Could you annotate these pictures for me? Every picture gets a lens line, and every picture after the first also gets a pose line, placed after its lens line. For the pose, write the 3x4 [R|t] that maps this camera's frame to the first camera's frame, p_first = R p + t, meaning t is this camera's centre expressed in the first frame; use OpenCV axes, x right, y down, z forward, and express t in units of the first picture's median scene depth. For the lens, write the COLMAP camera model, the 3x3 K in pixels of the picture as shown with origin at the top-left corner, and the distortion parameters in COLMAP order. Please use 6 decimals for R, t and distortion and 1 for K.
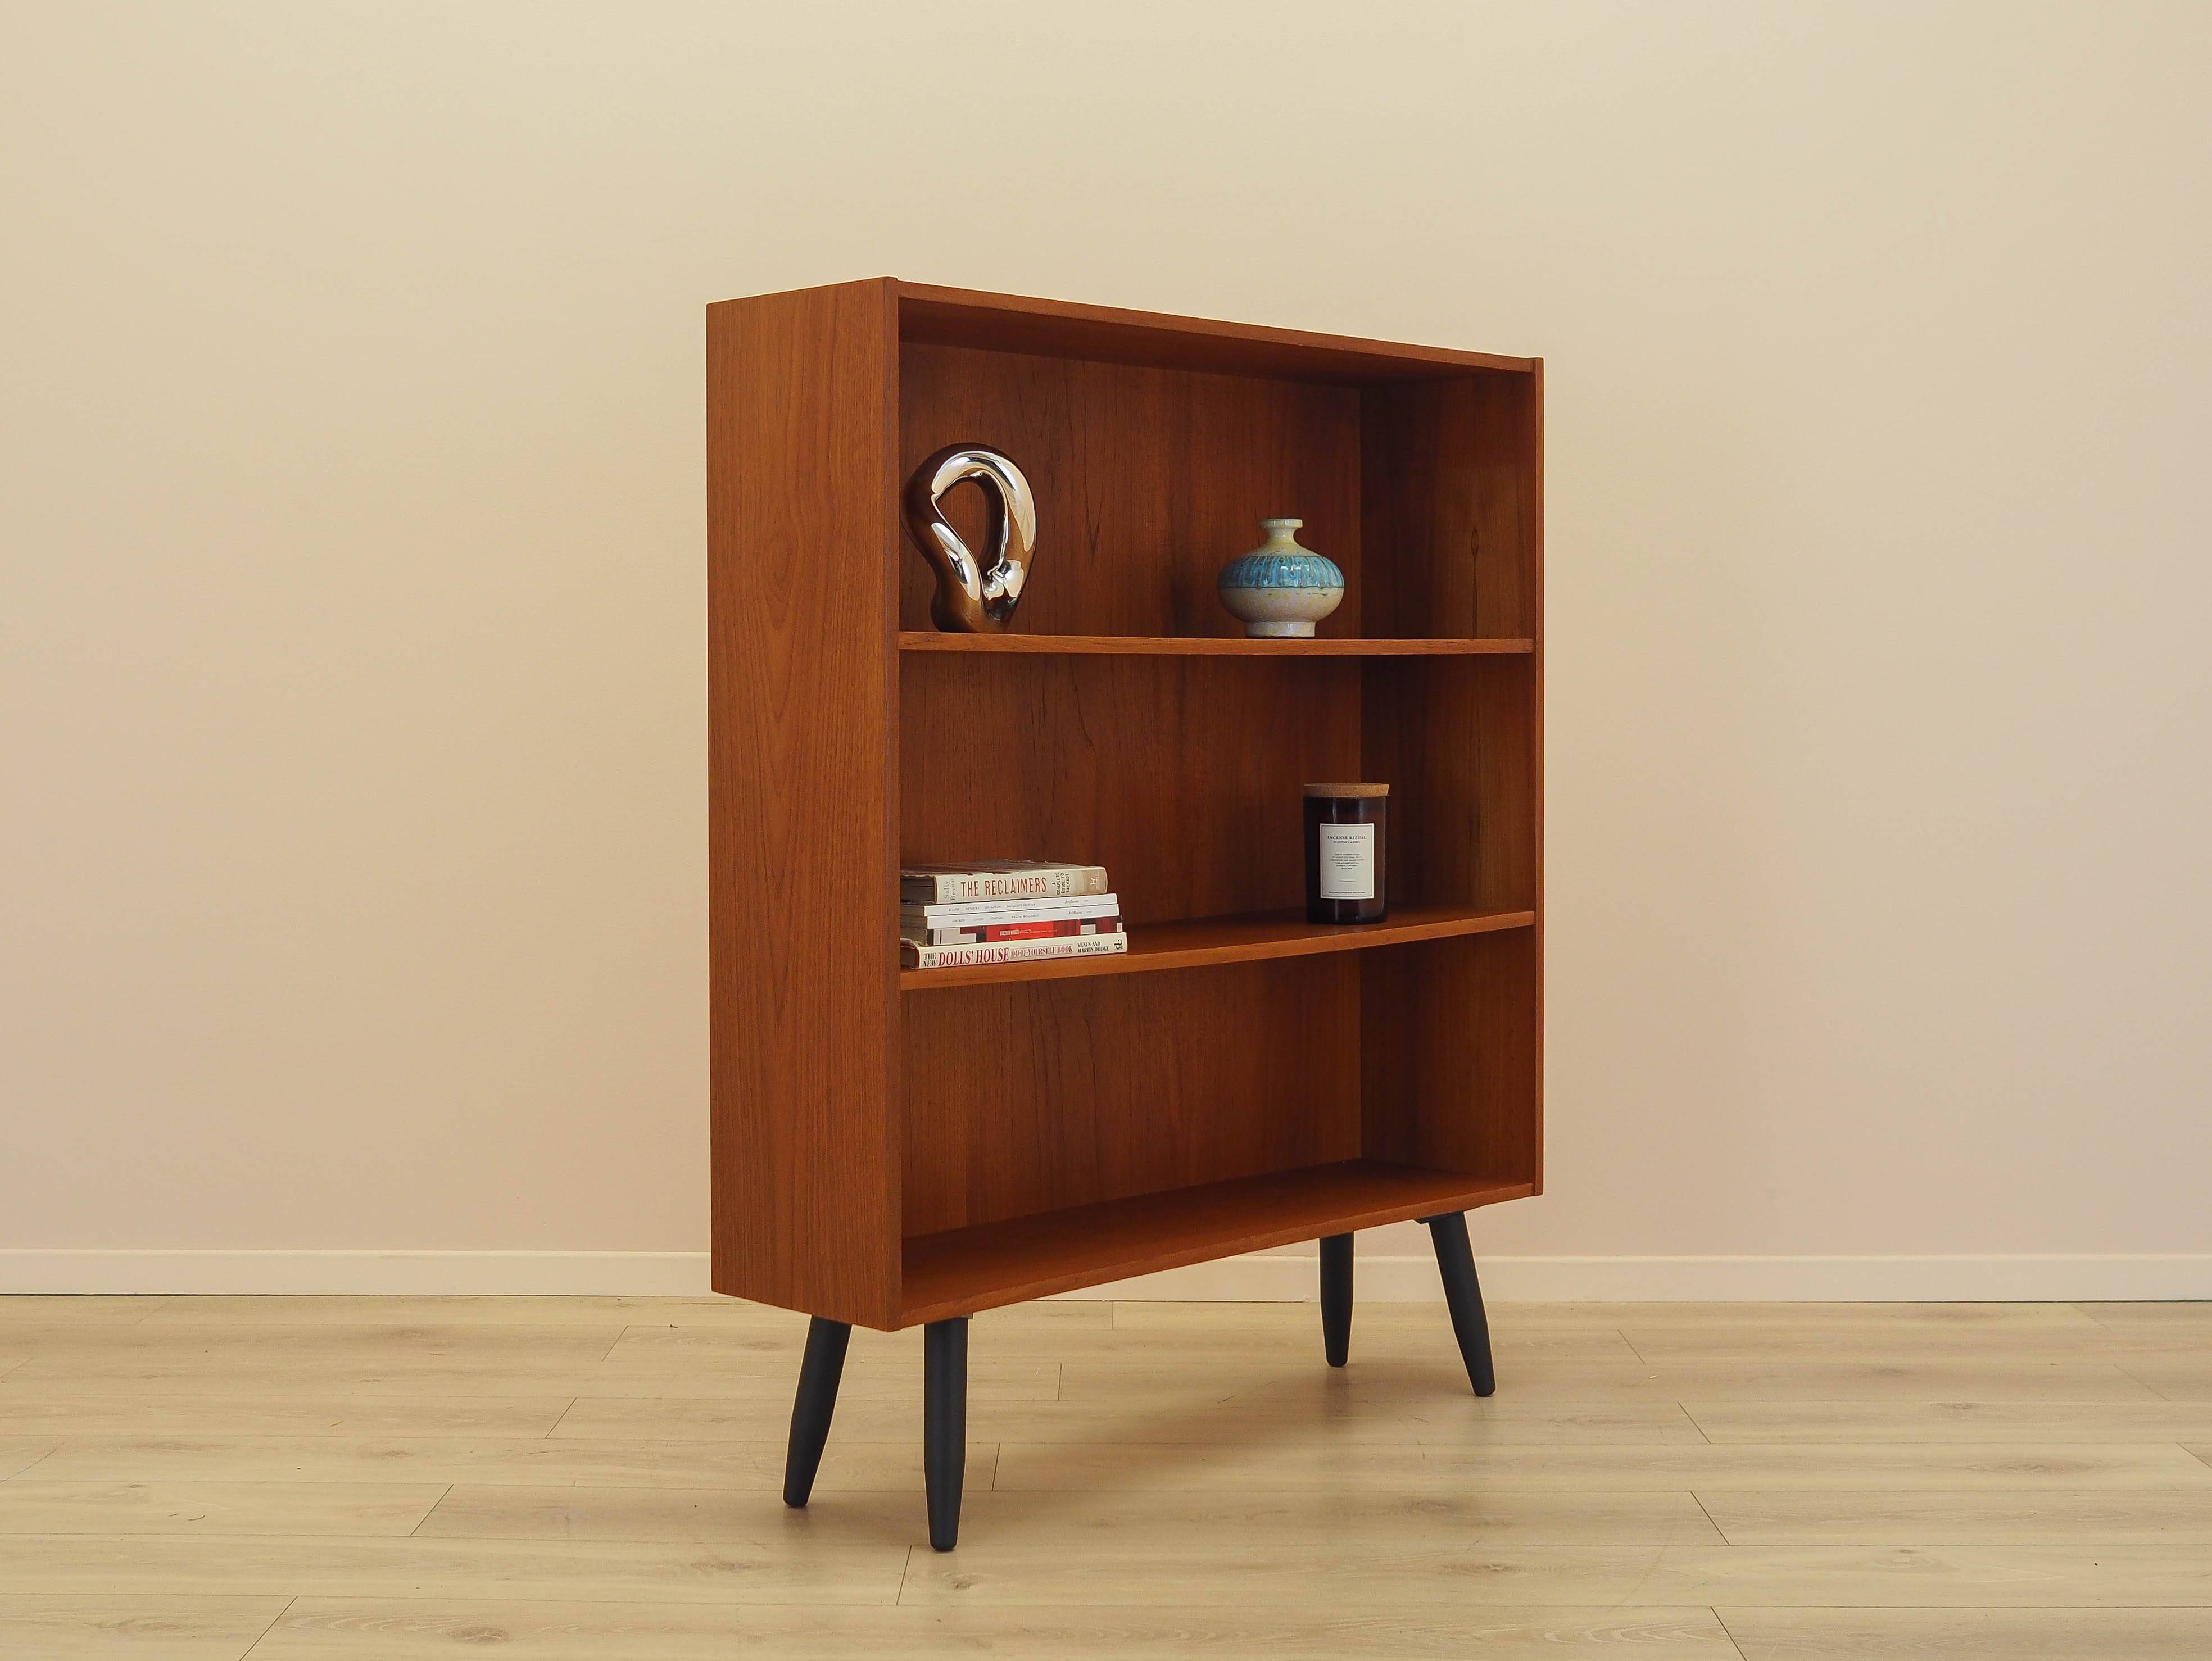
lens RADIAL K [[3027.0, 0, 1047.3], [0, 3027.0, 788.8], [0, 0, 1]] dist [-0.027807, -0.001424]
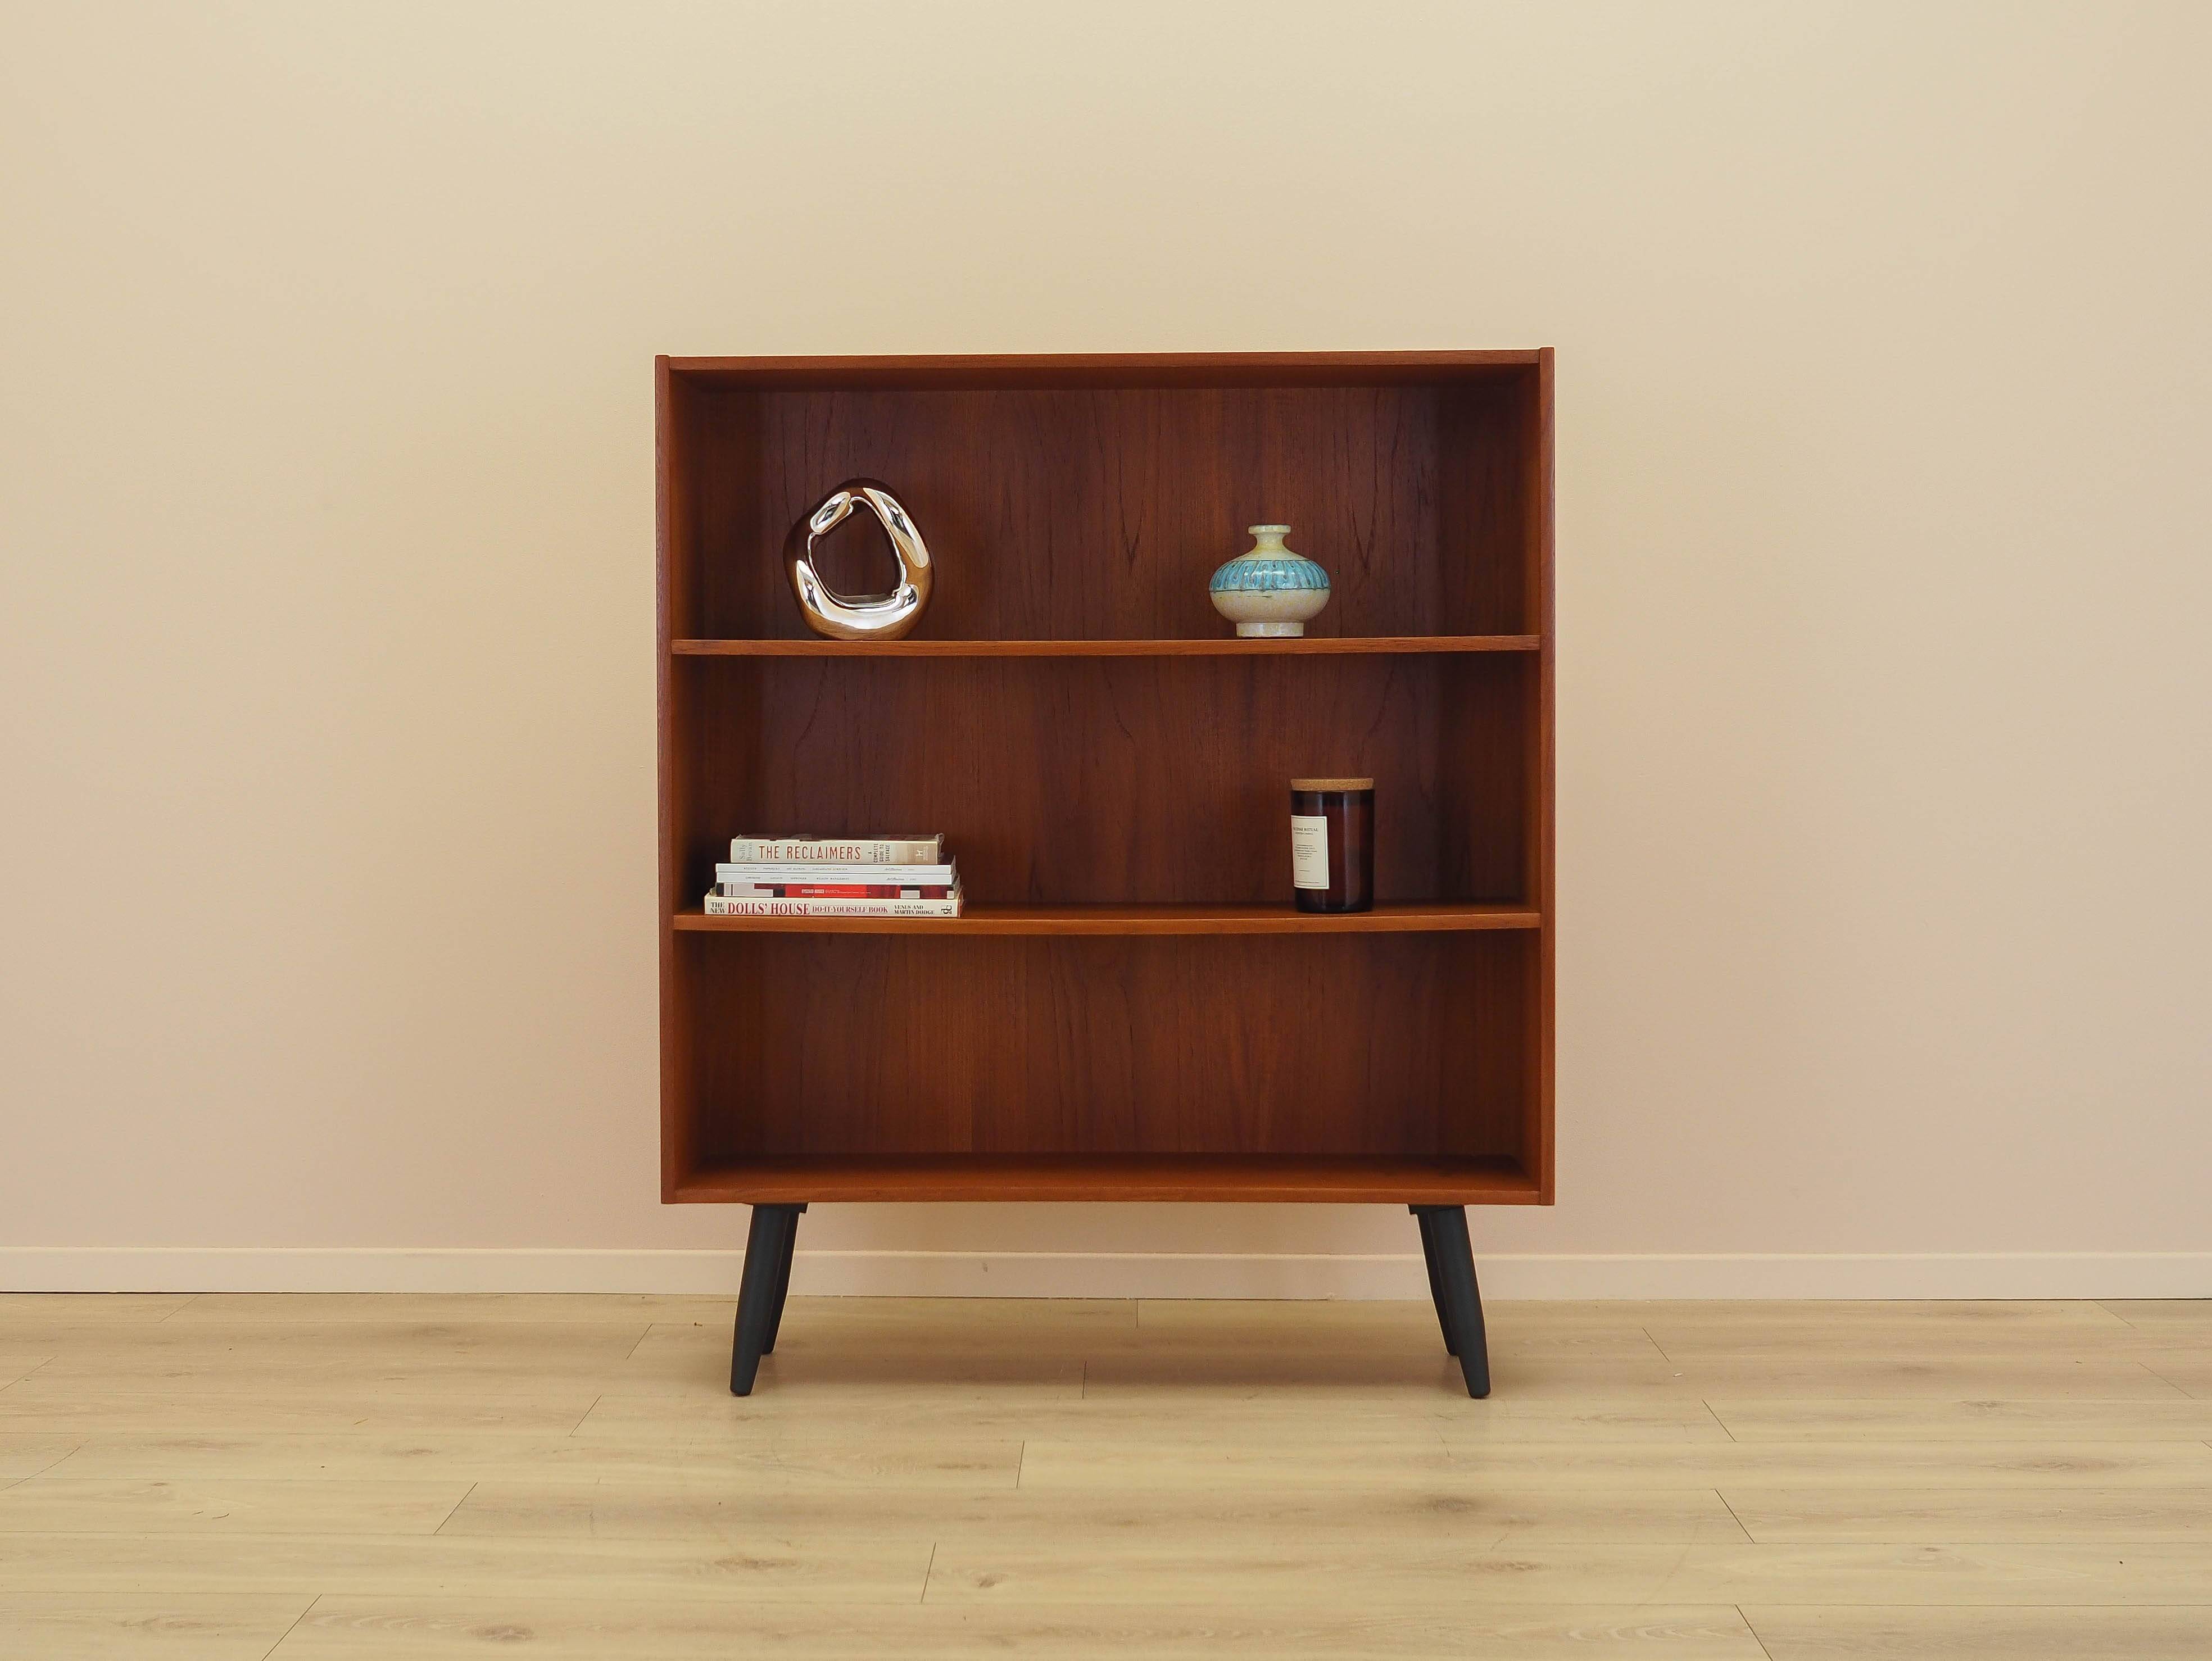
lens RADIAL K [[2956.8, 0, 1034.8], [0, 2956.8, 797.2], [0, 0, 1]] dist [-0.023867, 0.011460]
pose [[0.681319, 0.028470, -0.731432, 0.862087], [-0.024266, 0.999573, 0.016303, -0.010096], [0.731584, 0.006641, 0.681719, 0.261450]]
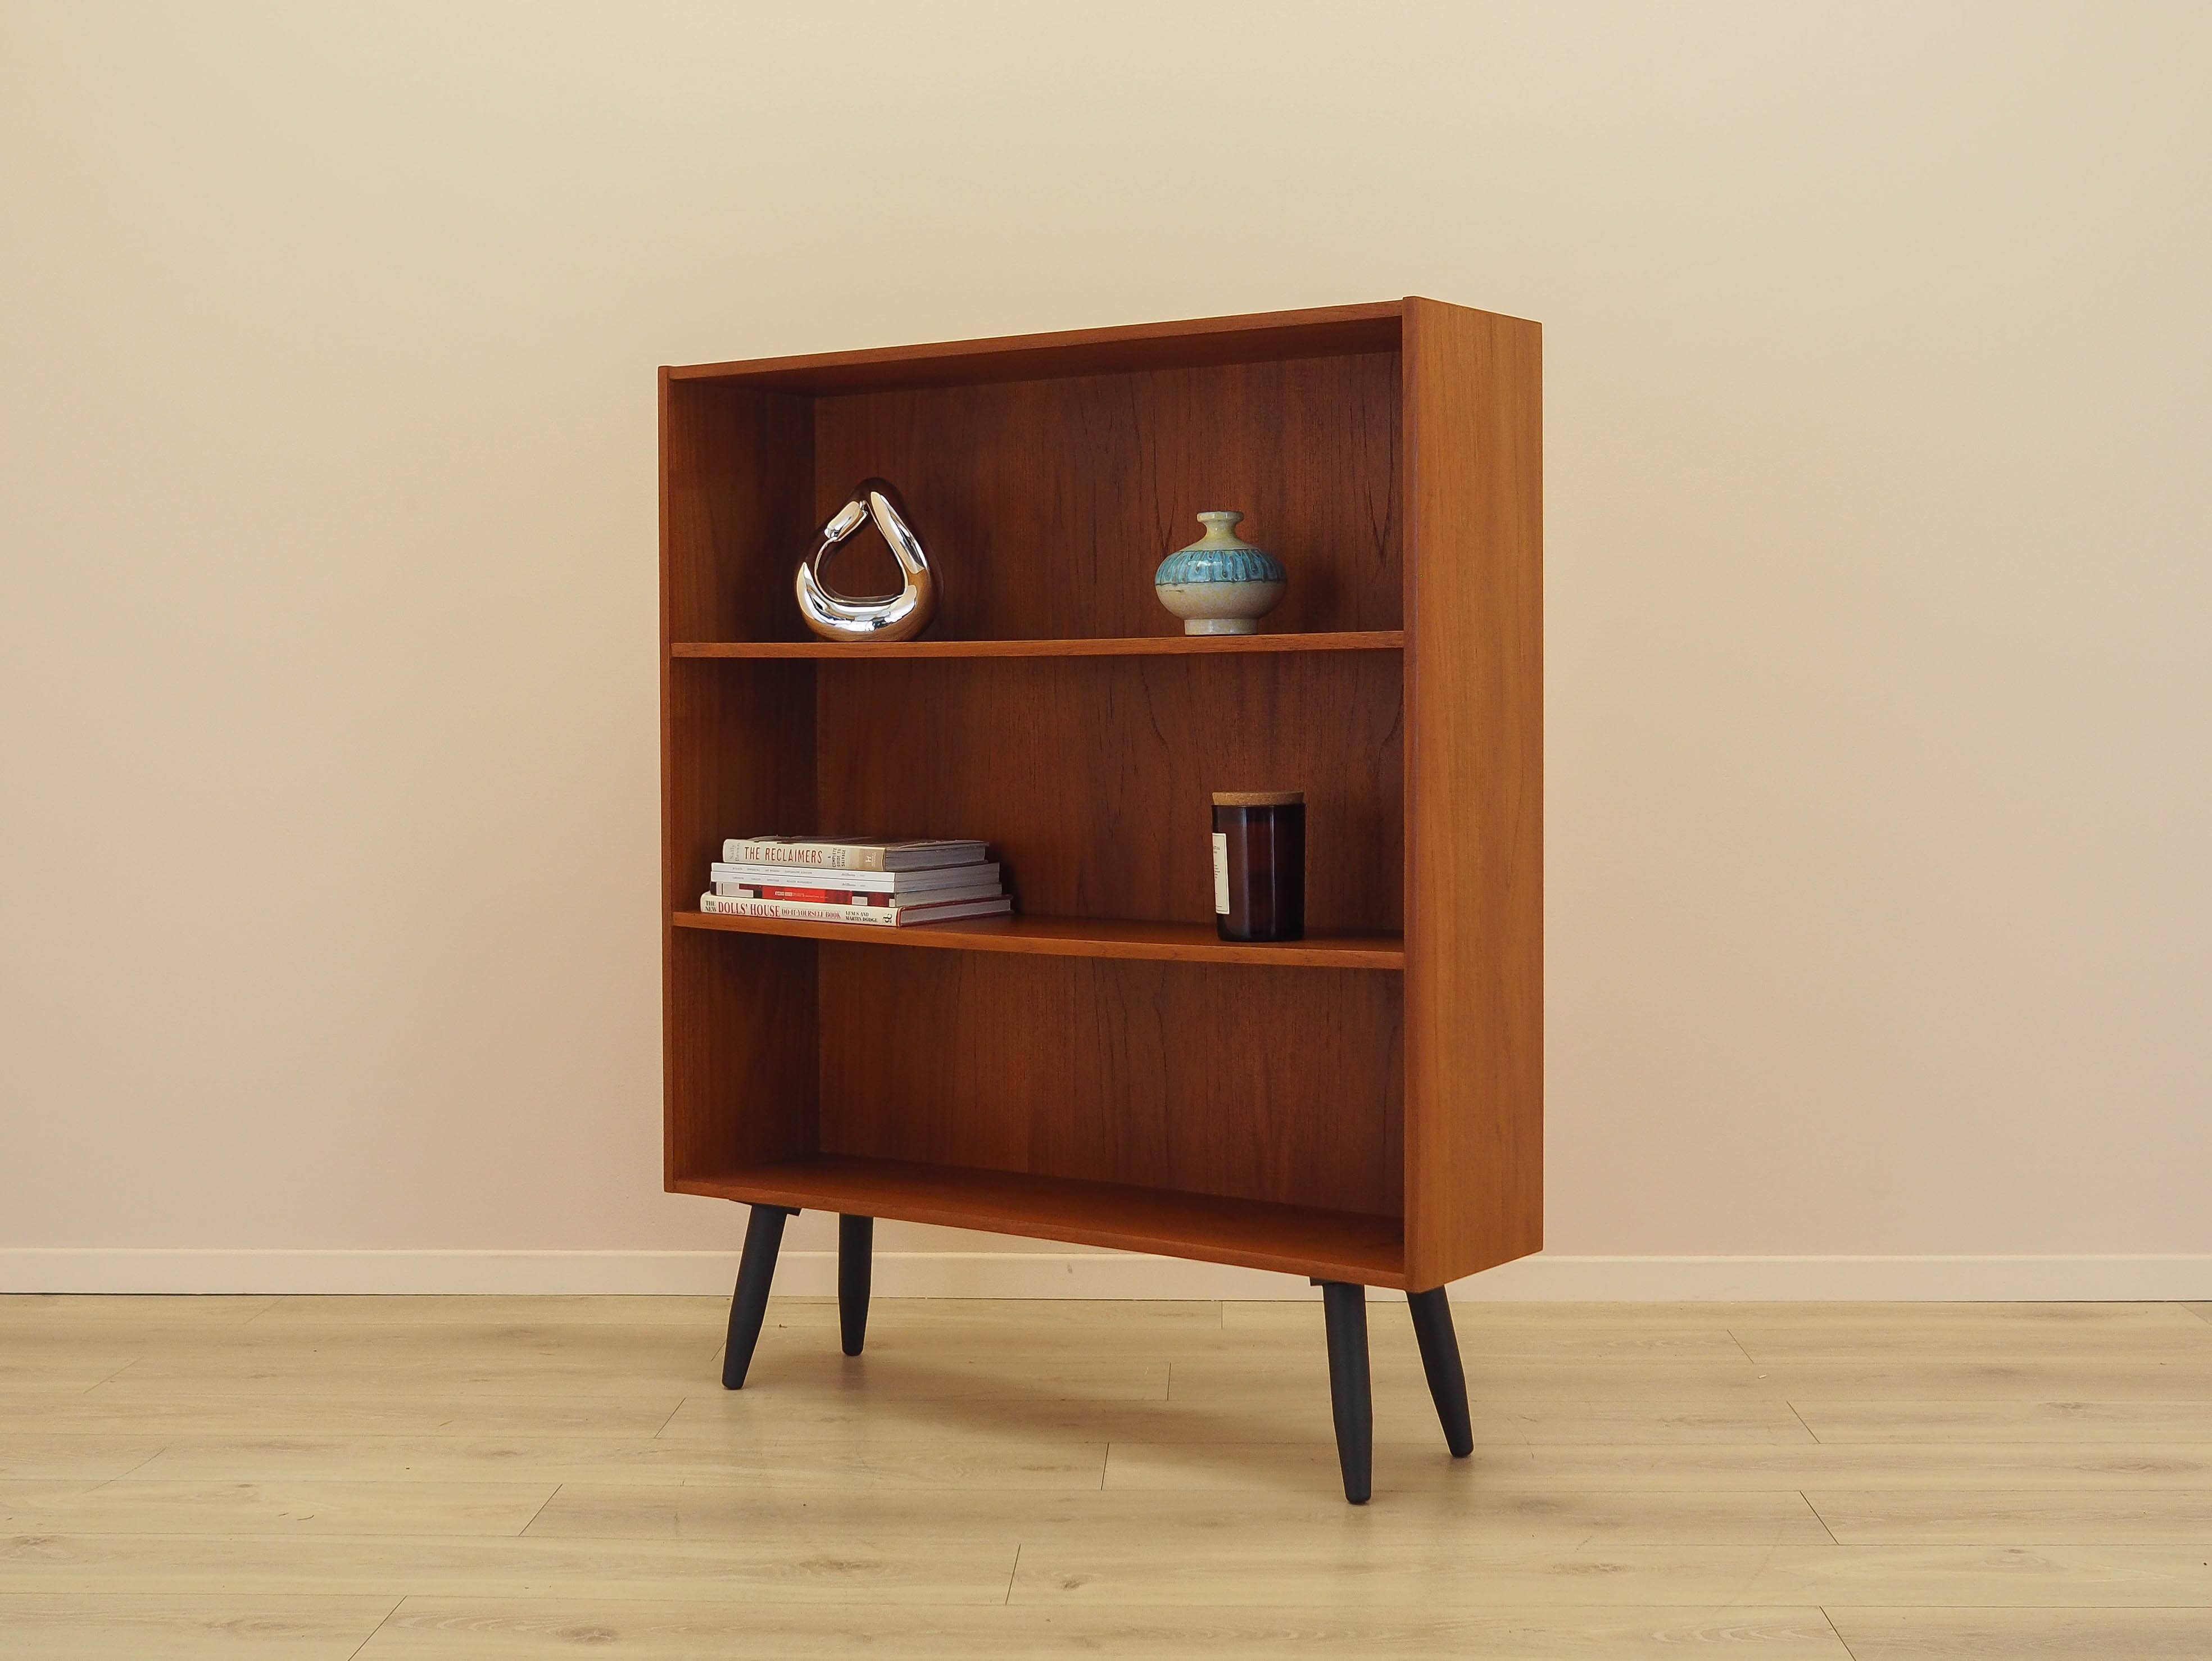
lens RADIAL K [[3027.0, 0, 1047.3], [0, 3027.0, 788.8], [0, 0, 1]] dist [-0.027807, -0.001424]
pose [[0.142687, 0.035305, -0.989138, 1.131543], [-0.032897, 0.998981, 0.030911, -0.032459], [0.989221, 0.028129, 0.143703, 0.895720]]
